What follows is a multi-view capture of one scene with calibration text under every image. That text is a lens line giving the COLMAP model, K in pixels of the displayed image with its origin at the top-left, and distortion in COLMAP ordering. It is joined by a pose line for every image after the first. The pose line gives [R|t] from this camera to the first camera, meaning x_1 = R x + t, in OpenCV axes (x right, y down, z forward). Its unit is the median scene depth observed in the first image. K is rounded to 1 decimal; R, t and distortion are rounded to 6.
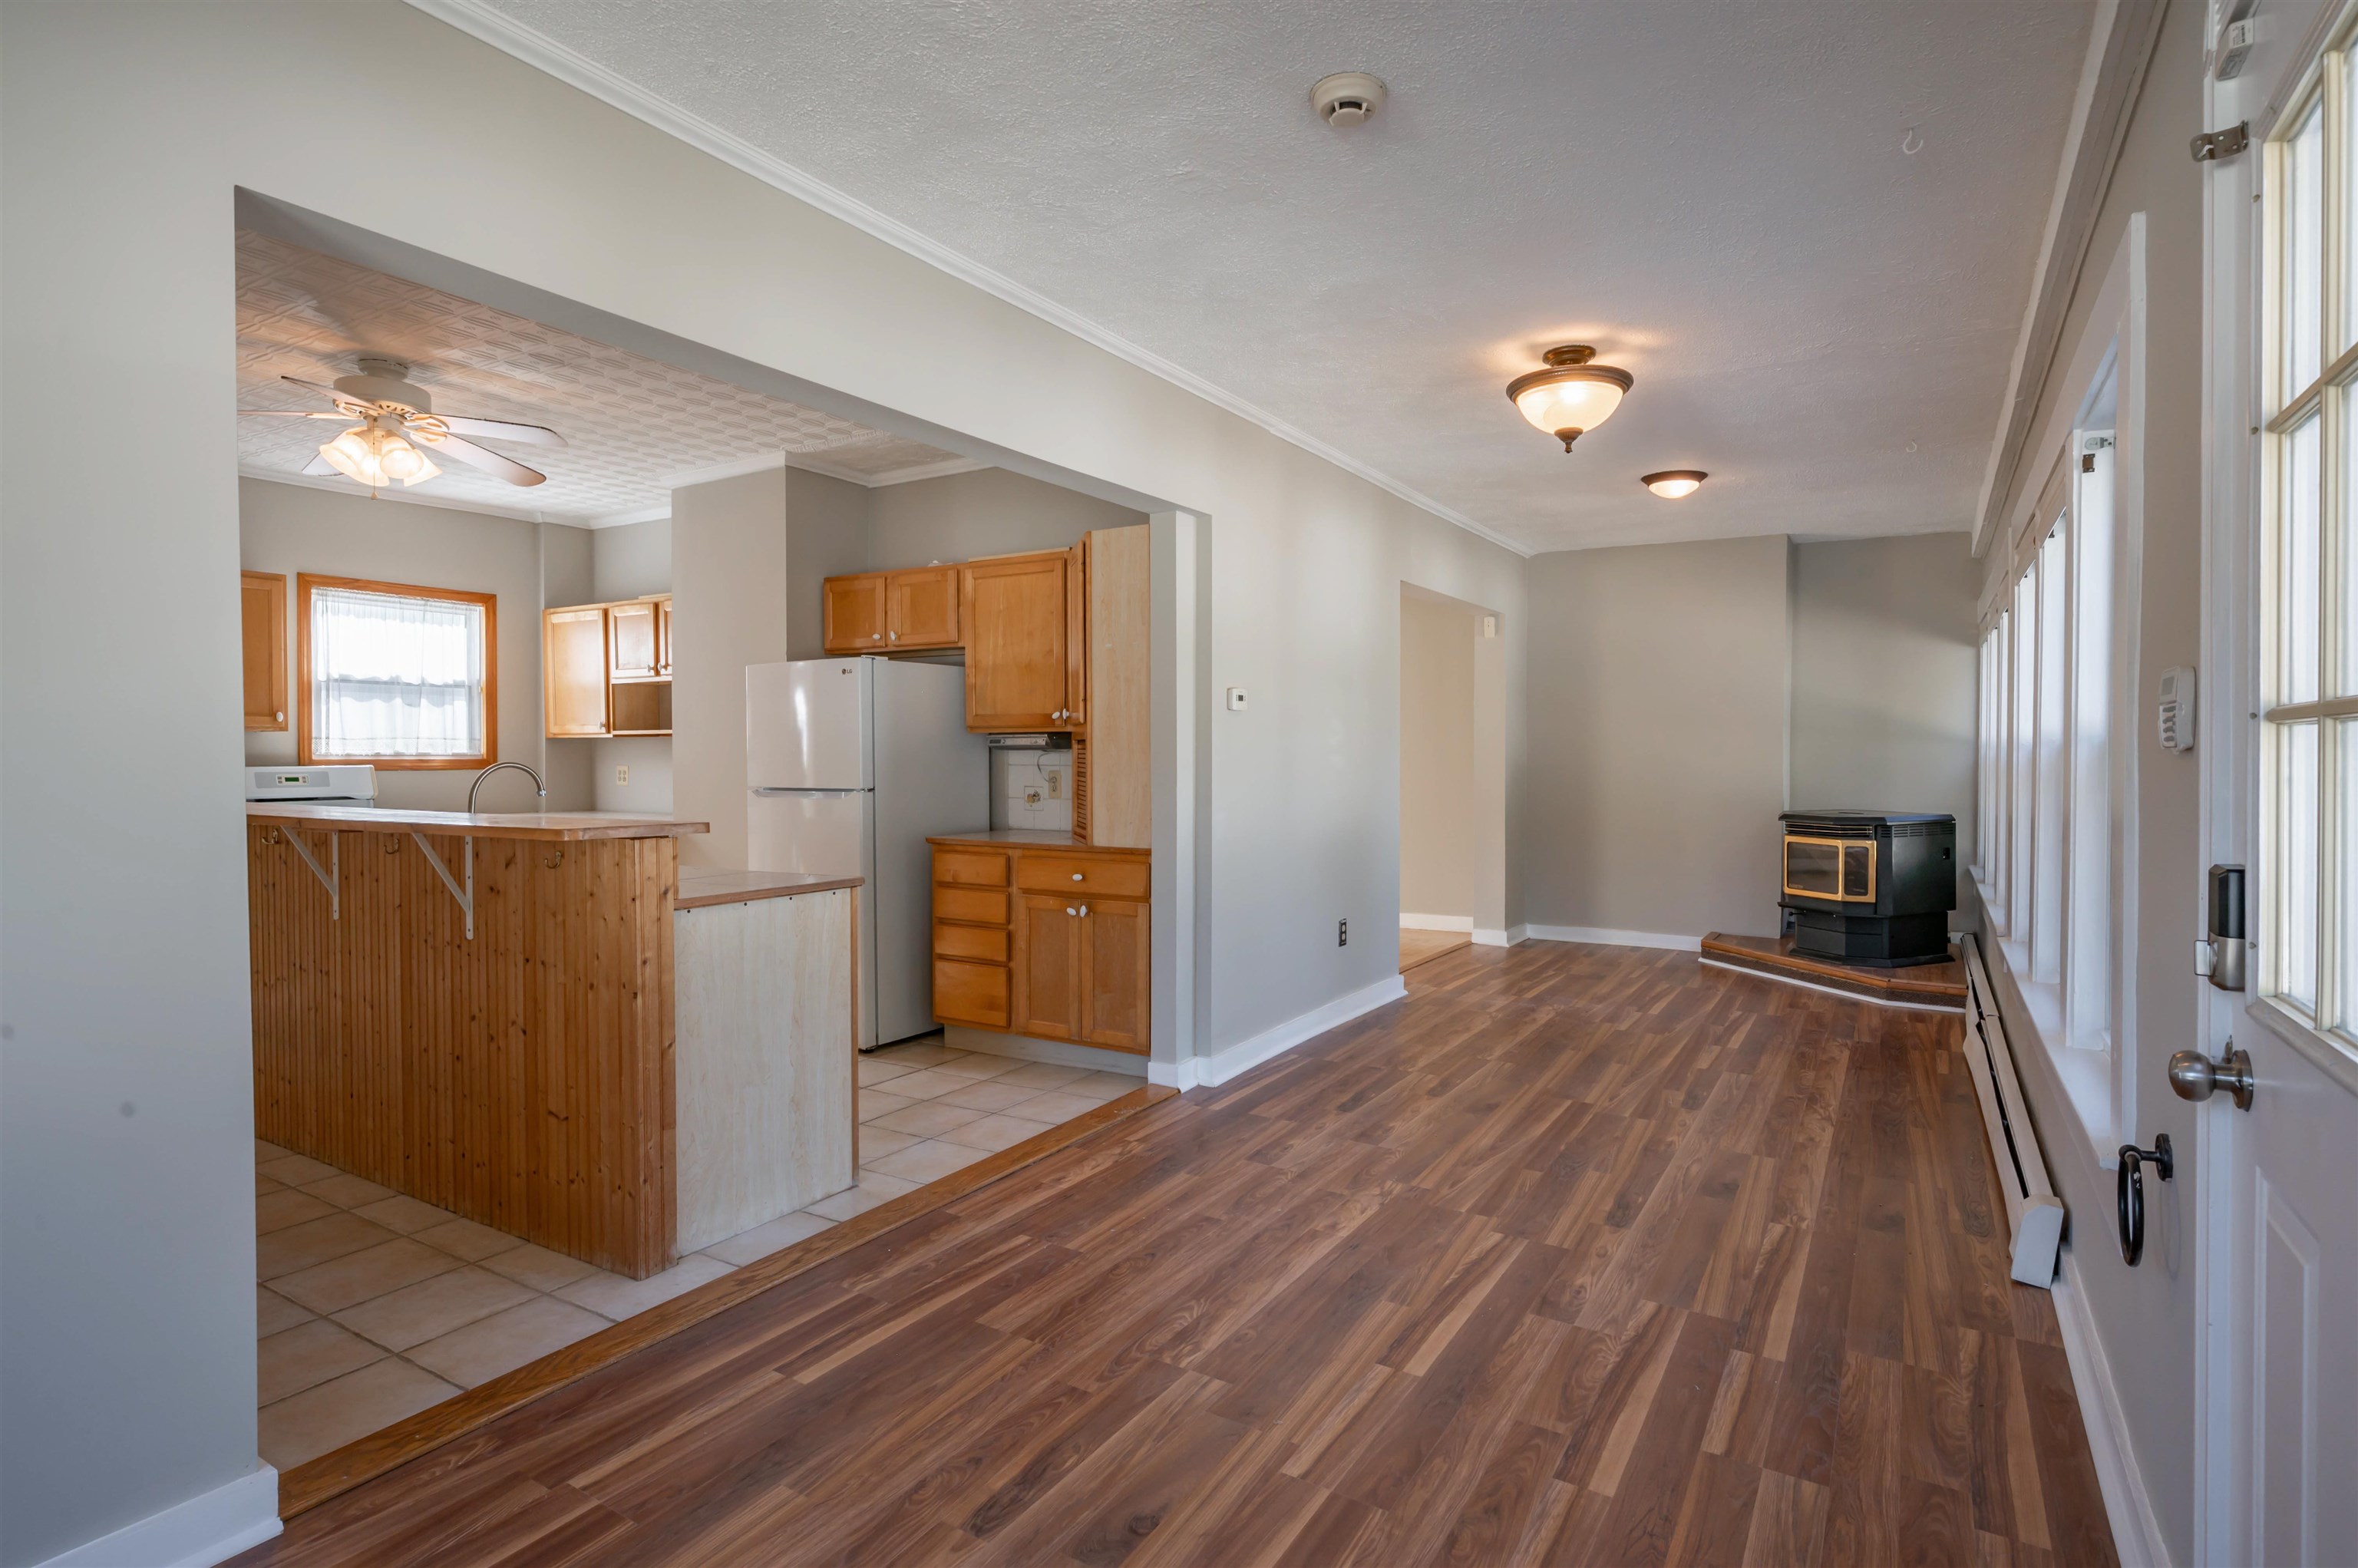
lens RADIAL K [[1184.2, 0, 1150.8], [0, 1184.2, 776.4], [0, 0, 1]] dist [0.004119, 0.000783]
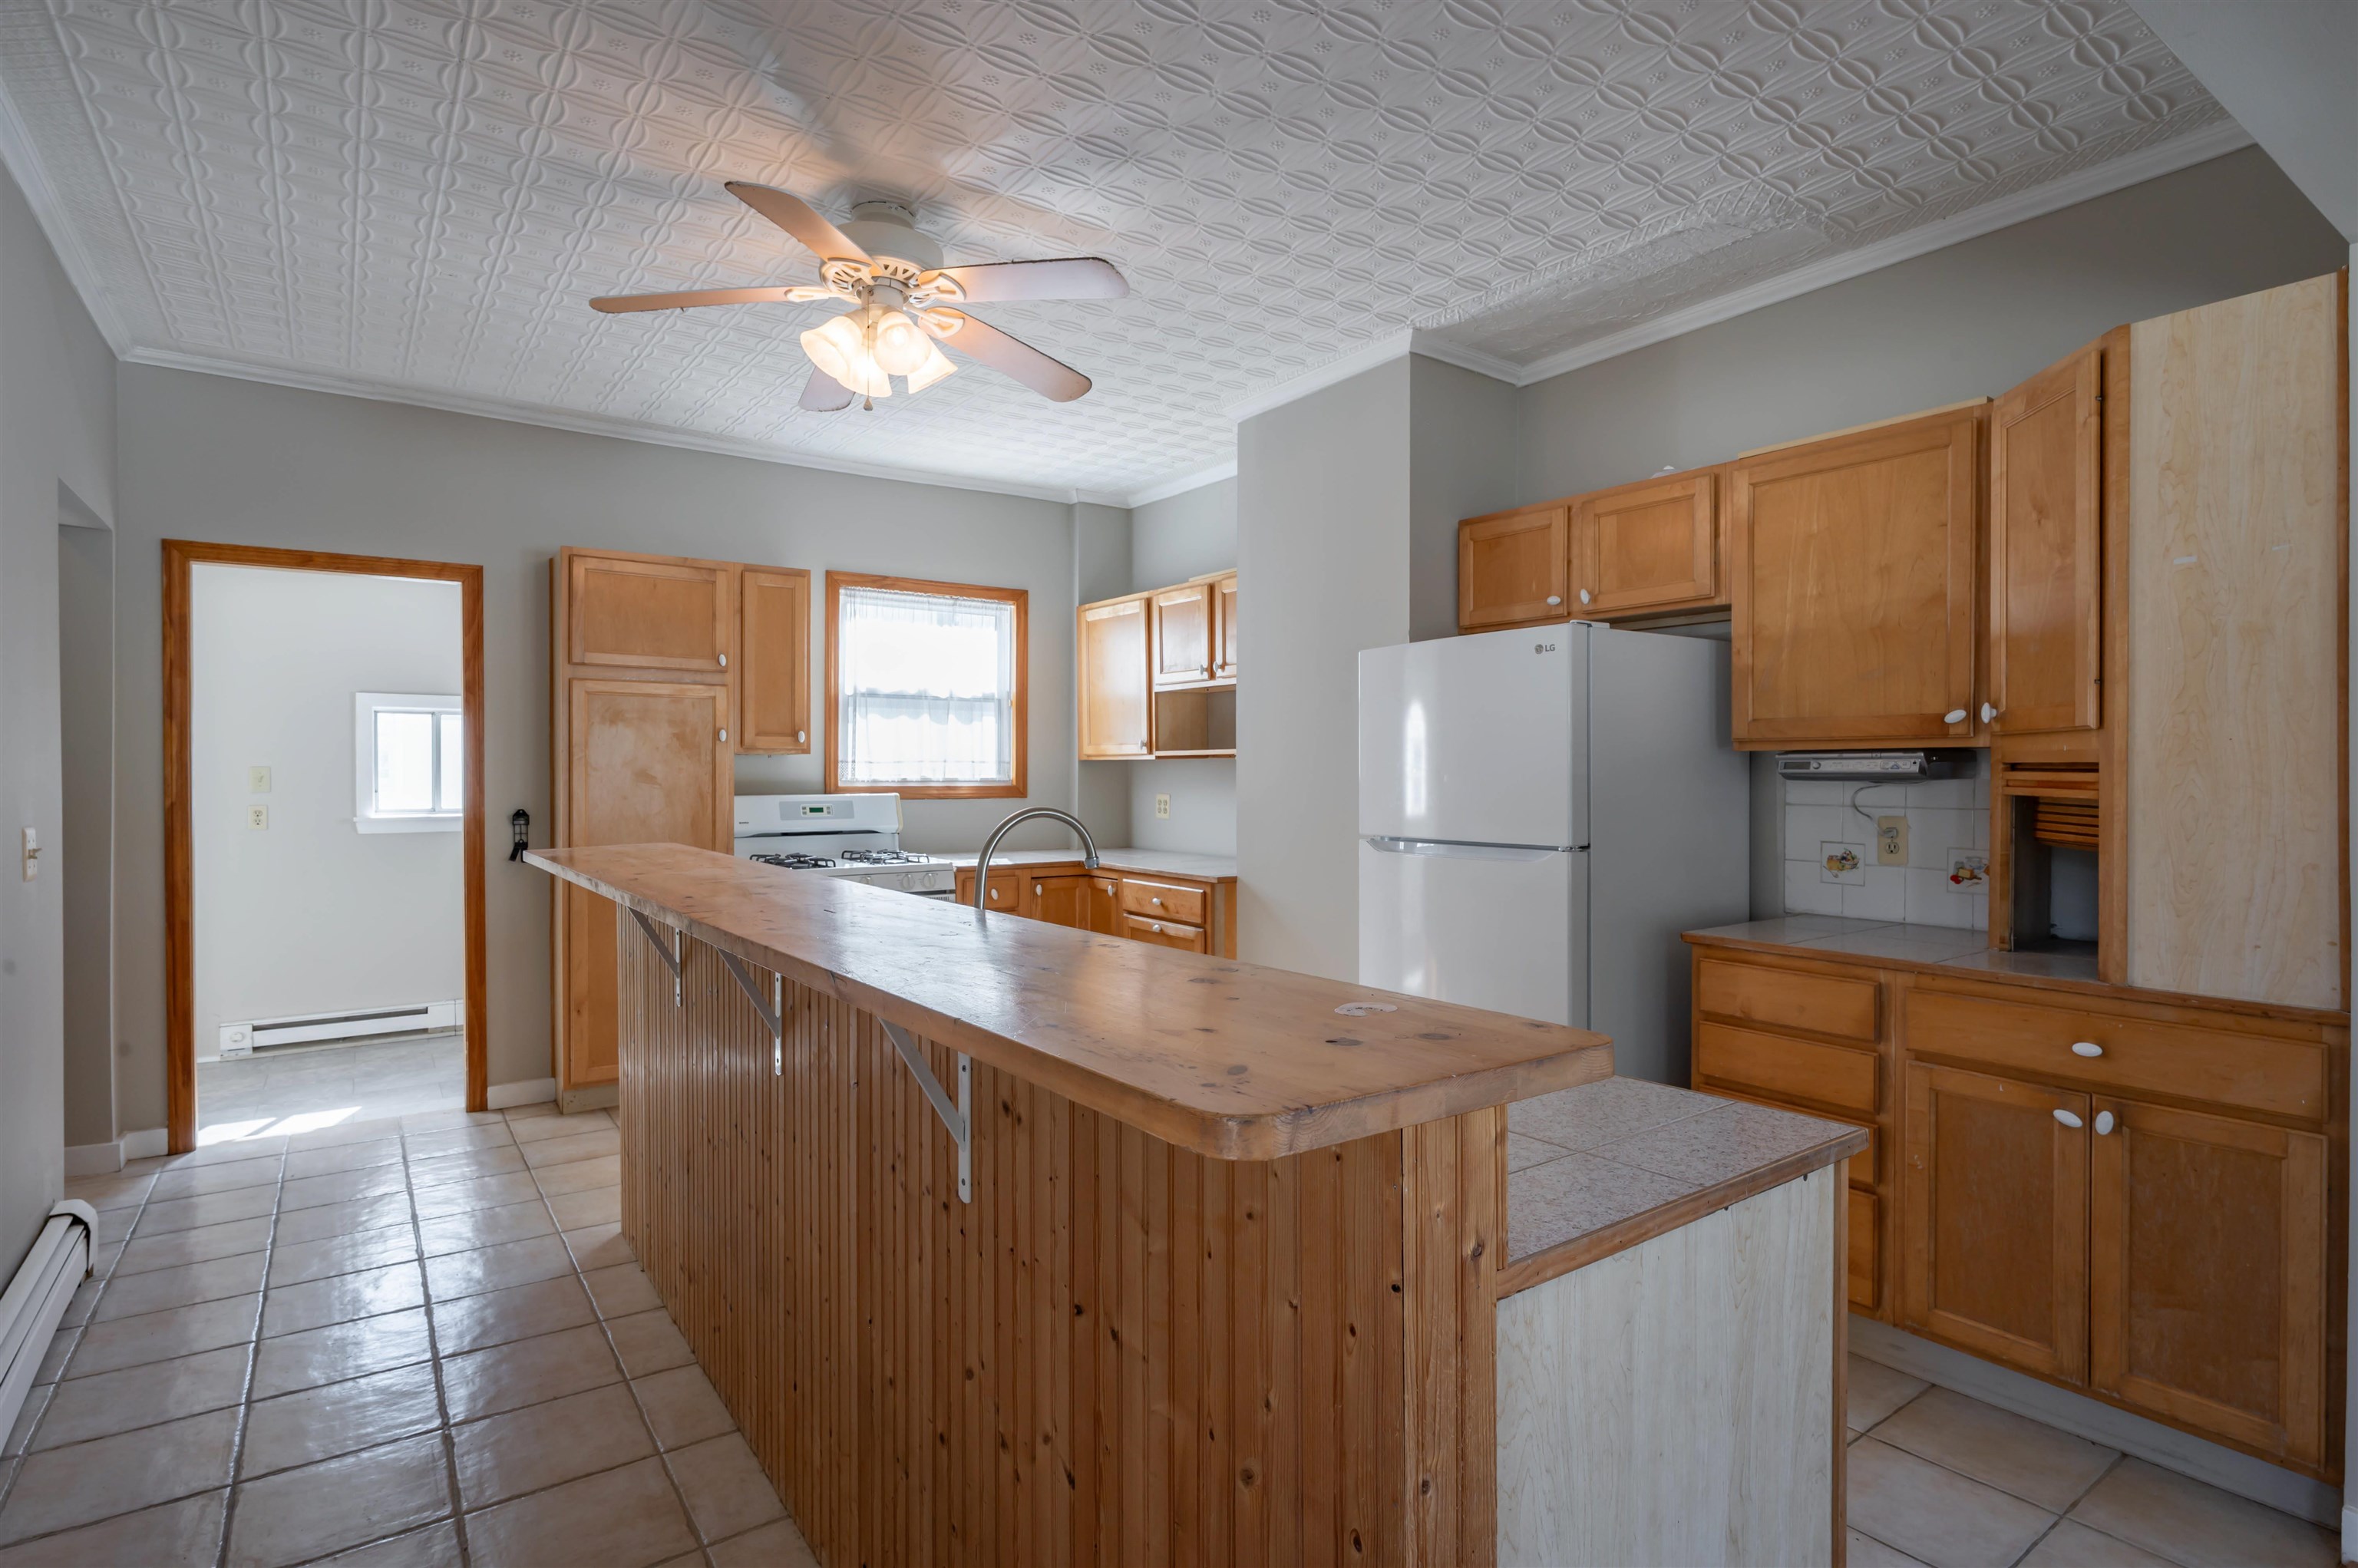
lens RADIAL K [[1161.2, 0, 1179.0], [0, 1161.2, 784.0], [0, 0, 1]] dist [-0.000079, 0.000485]
pose [[0.930299, 0.004626, -0.366773, -0.192264], [-0.008138, 0.999935, -0.008031, -0.012949], [0.366712, 0.010456, 0.930276, 0.352956]]
